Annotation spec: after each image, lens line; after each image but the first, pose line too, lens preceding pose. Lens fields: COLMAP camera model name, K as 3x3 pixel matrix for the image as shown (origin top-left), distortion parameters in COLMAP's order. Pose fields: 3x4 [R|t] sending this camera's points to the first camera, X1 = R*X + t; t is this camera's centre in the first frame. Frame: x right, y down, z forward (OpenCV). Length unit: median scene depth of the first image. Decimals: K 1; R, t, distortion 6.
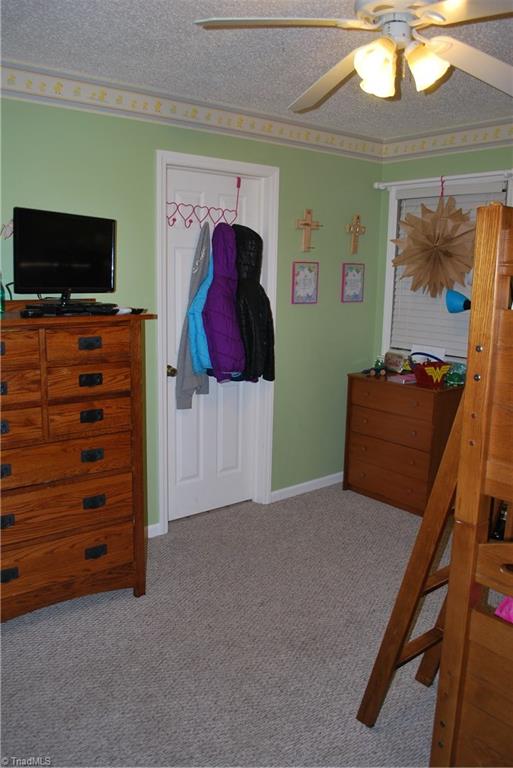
lens RADIAL K [[615.3, 0, 254.5], [0, 615.3, 386.5], [0, 0, 1]] dist [-0.058899, -0.003282]
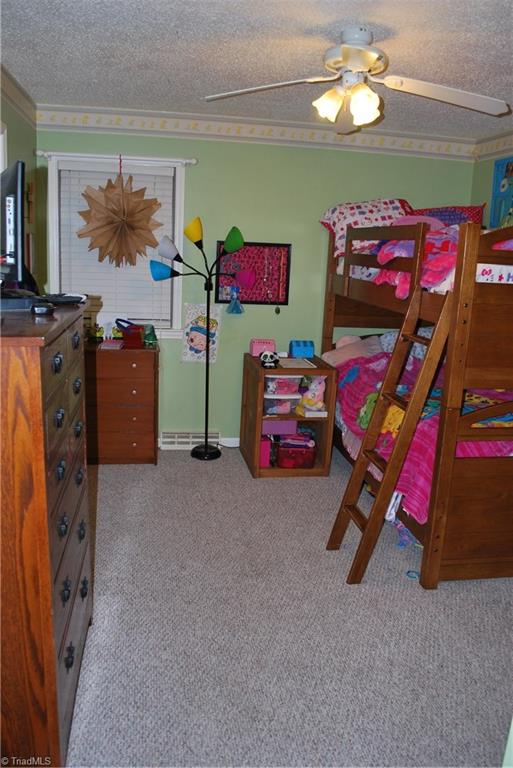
lens RADIAL K [[615.3, 0, 252.7], [0, 615.3, 381.4], [0, 0, 1]] dist [-0.058899, -0.003282]
pose [[0.487179, -0.184485, 0.853593, -0.579262], [0.132763, 0.981717, 0.136403, -0.064984], [-0.863151, 0.046873, 0.502765, 0.265788]]
